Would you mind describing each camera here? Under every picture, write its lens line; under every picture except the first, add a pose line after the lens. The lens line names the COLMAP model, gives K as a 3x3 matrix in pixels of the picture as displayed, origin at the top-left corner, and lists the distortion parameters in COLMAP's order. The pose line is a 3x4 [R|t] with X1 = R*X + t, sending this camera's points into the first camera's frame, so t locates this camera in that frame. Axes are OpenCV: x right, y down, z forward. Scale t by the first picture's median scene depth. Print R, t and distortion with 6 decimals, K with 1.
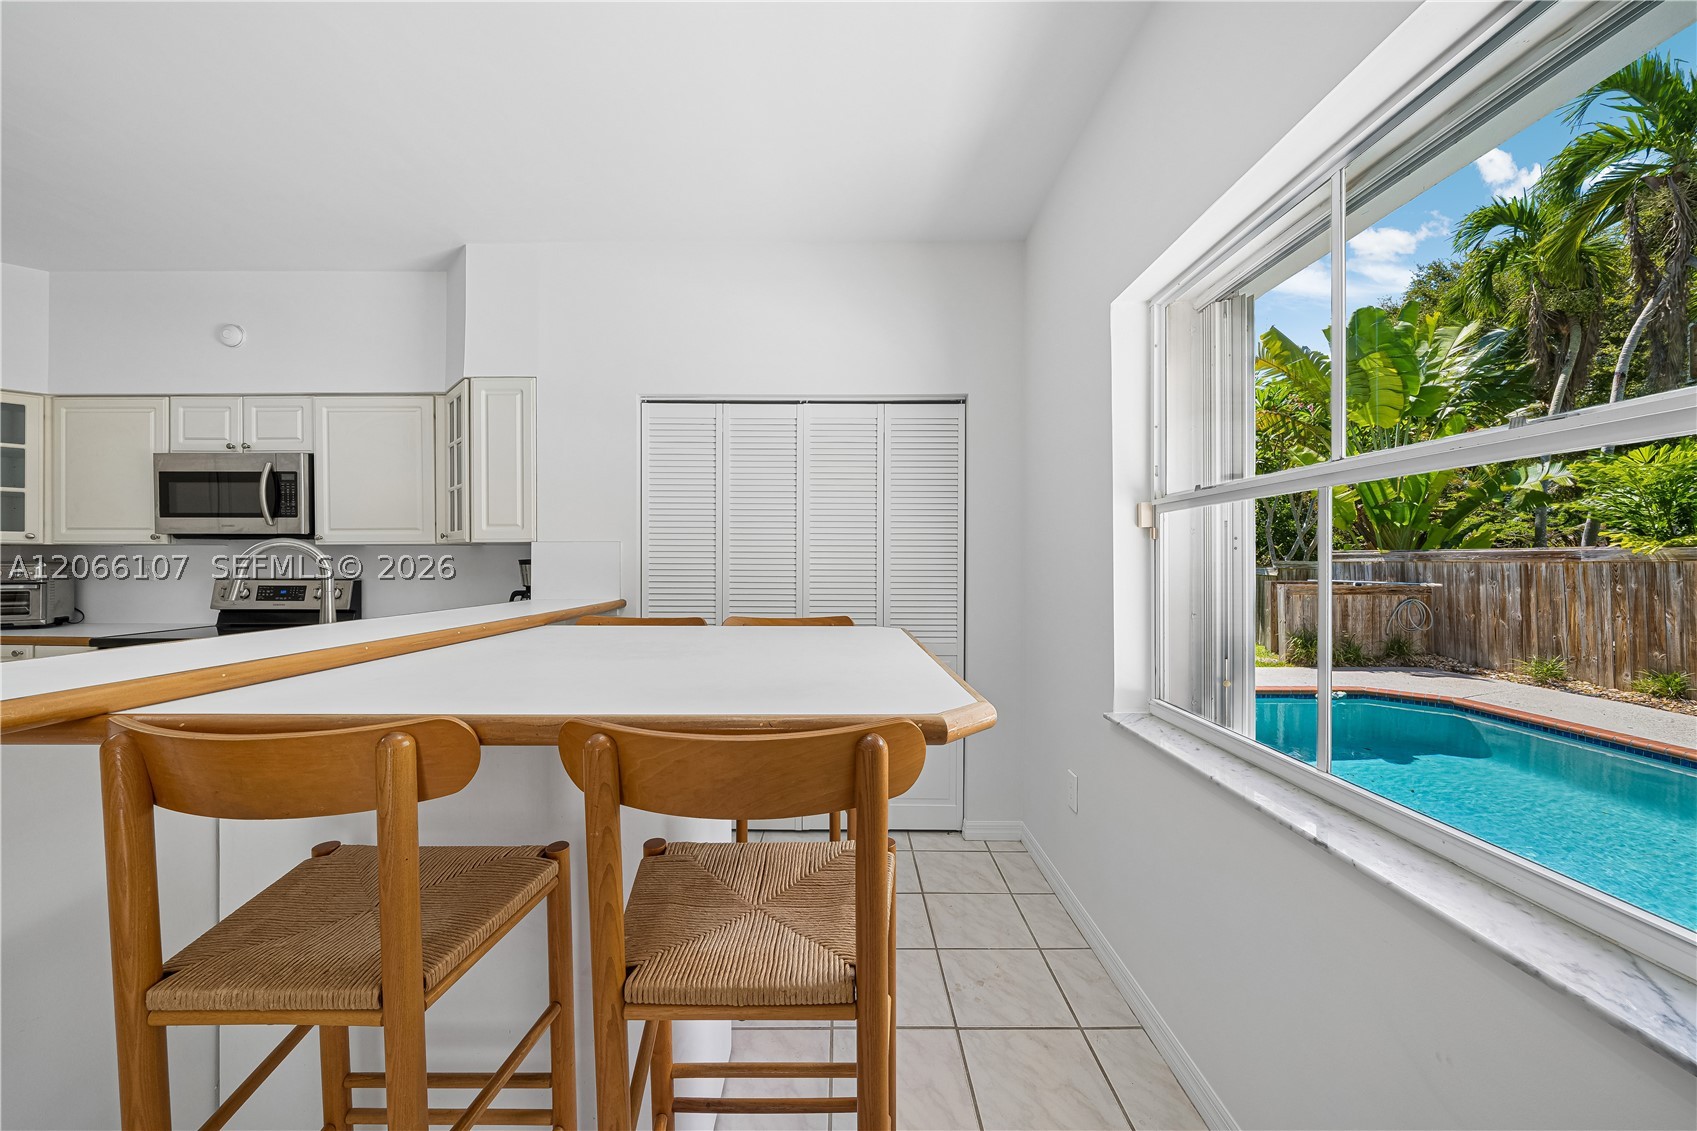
lens RADIAL K [[628.3, 0, 844.9], [0, 628.3, 561.1], [0, 0, 1]] dist [-0.009761, 0.001346]
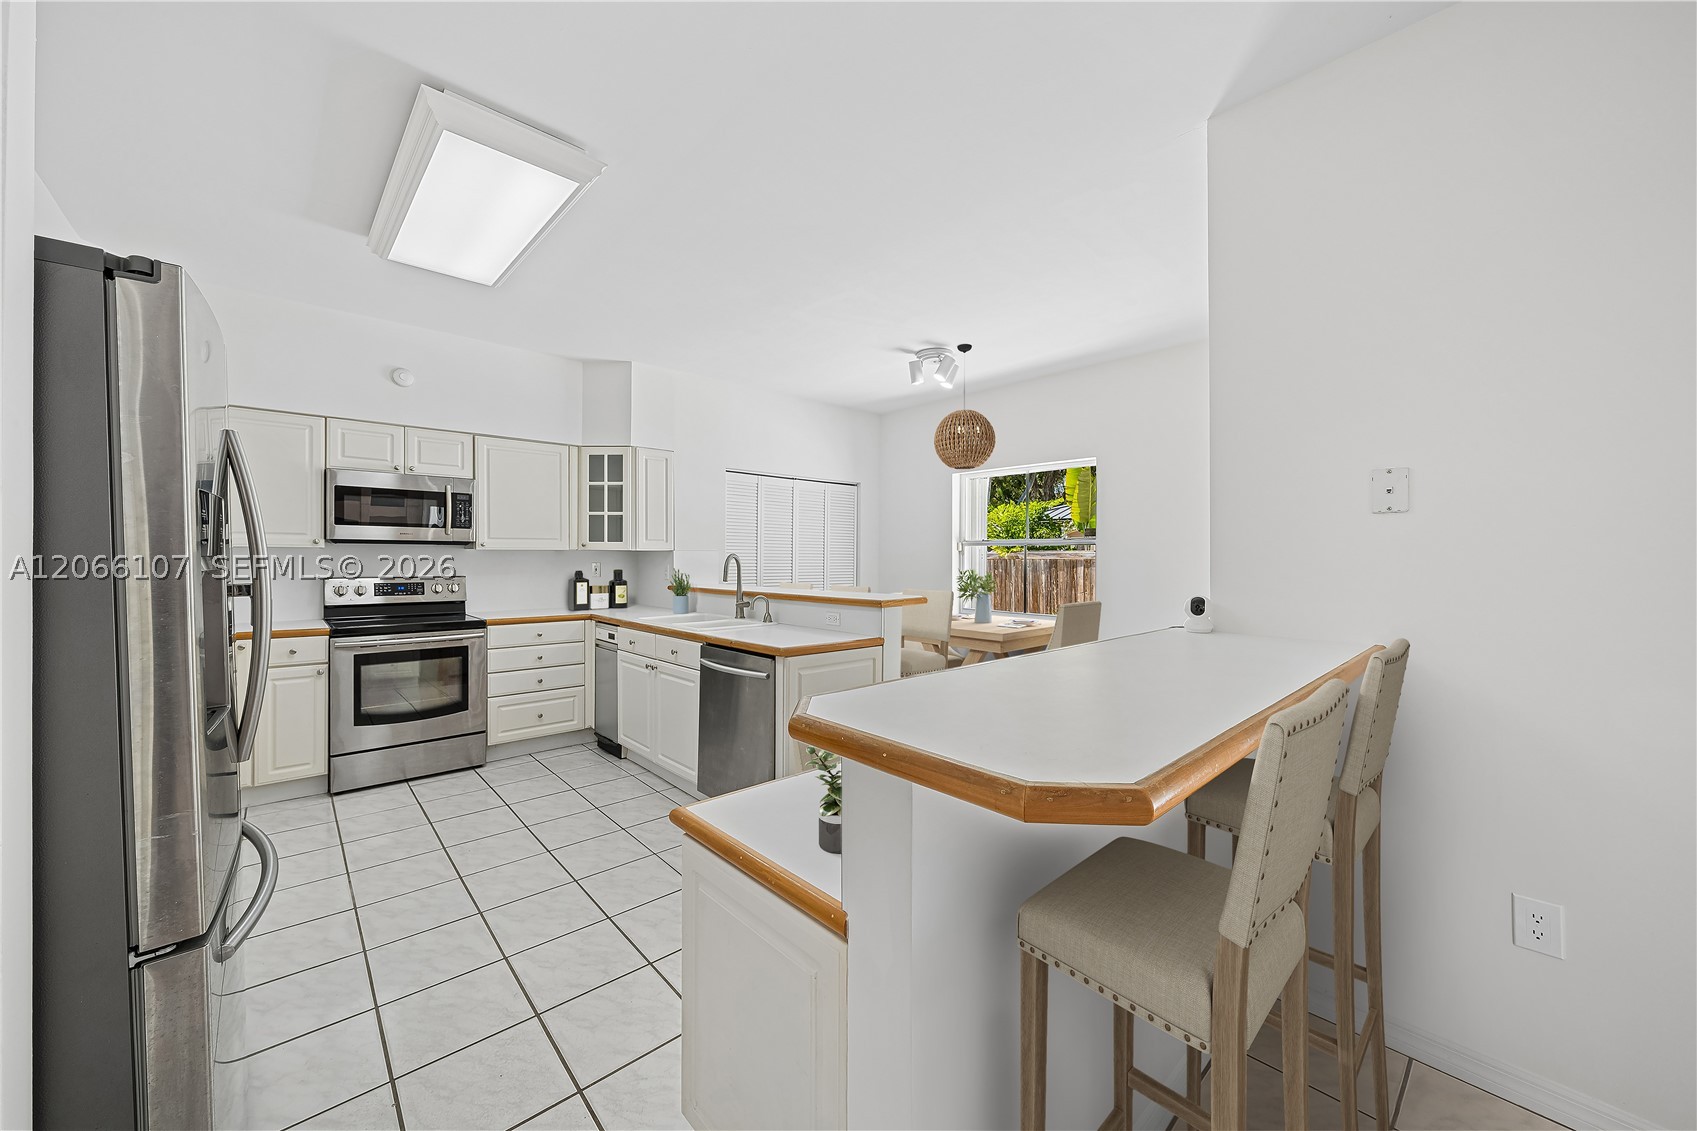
lens RADIAL K [[628.3, 0, 848.3], [0, 628.3, 561.5], [0, 0, 1]] dist [-0.009761, 0.001346]
pose [[0.740084, -0.001617, 0.672512, -1.164712], [-0.007748, 0.999910, 0.010930, -0.022166], [-0.672470, -0.013300, 0.740005, -0.493988]]
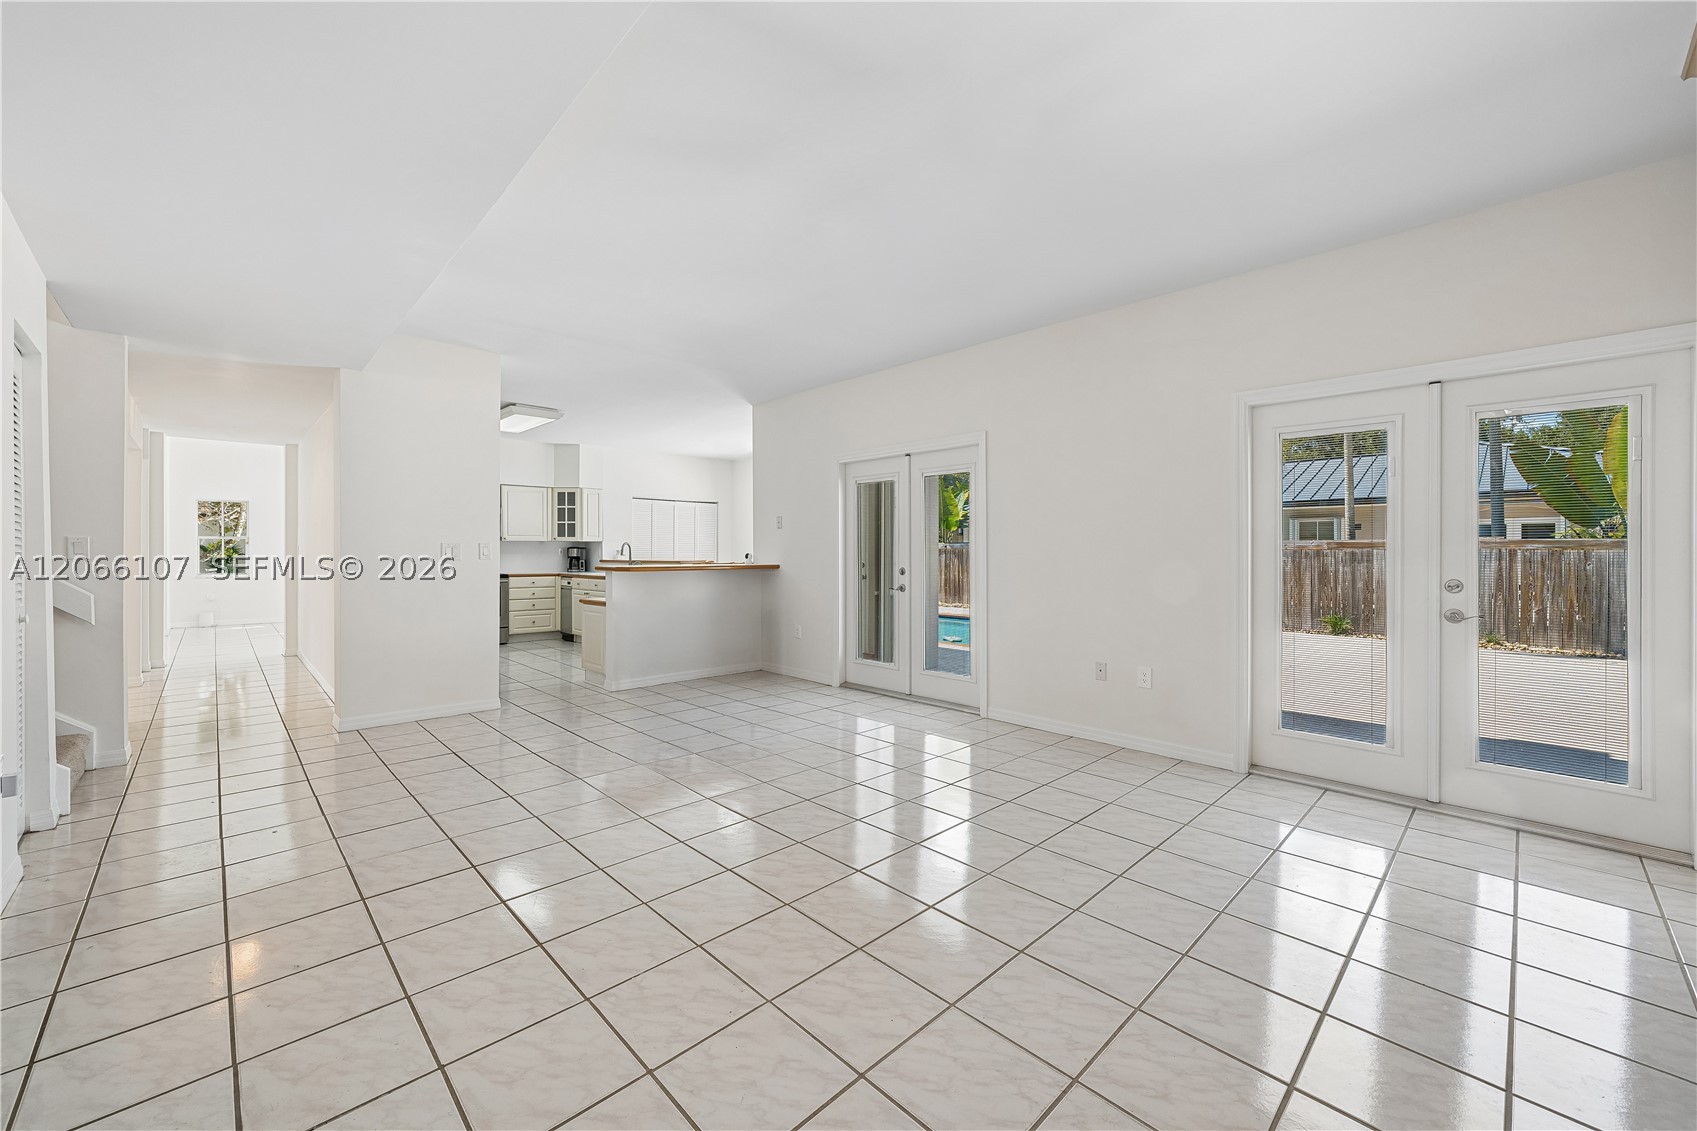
lens RADIAL K [[628.3, 0, 841.9], [0, 628.3, 552.6], [0, 0, 1]] dist [-0.009761, 0.001346]
pose [[0.716141, -0.001912, 0.697953, -1.689461], [-0.003338, 0.999975, 0.006165, 0.001643], [-0.697947, -0.006744, 0.716117, -1.939545]]
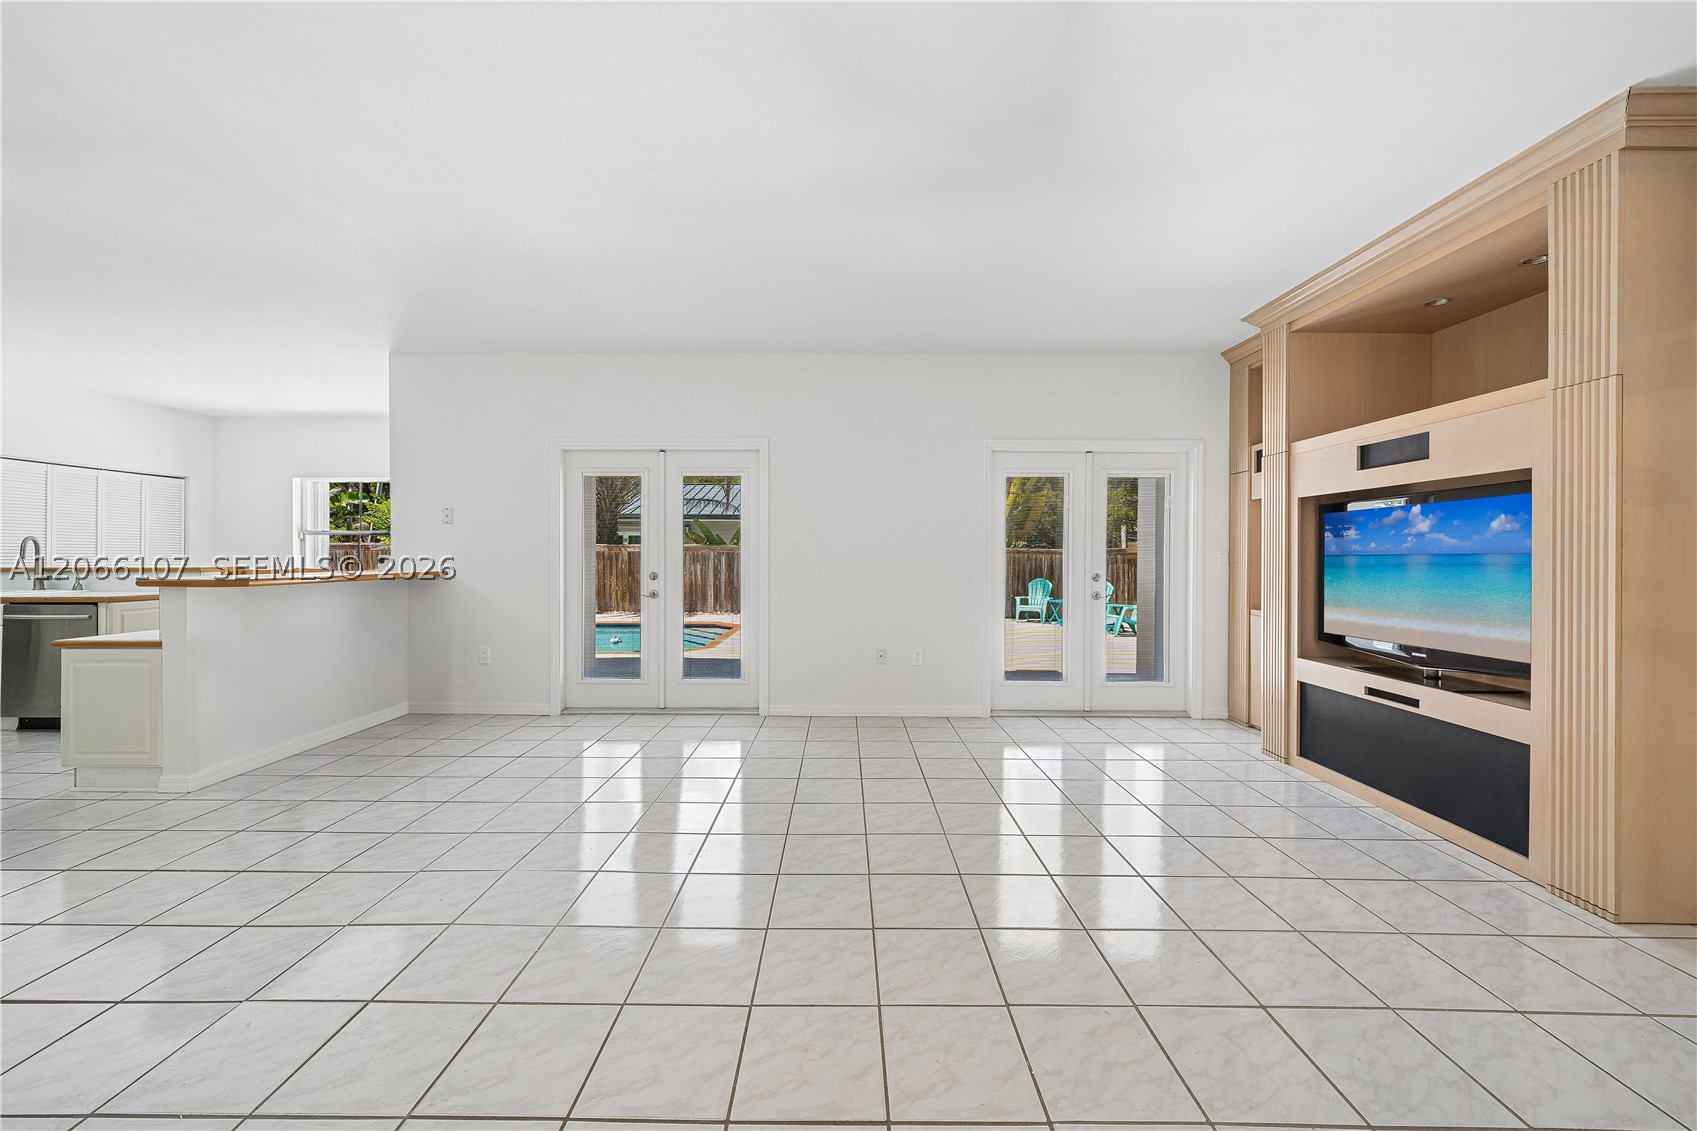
lens RADIAL K [[628.3, 0, 837.7], [0, 628.3, 554.0], [0, 0, 1]] dist [-0.009761, 0.001346]
pose [[0.021973, 0.001384, 0.999758, -1.923987], [-0.009635, 0.999953, -0.001173, 0.003995], [-0.999712, -0.009607, 0.021986, -1.362284]]
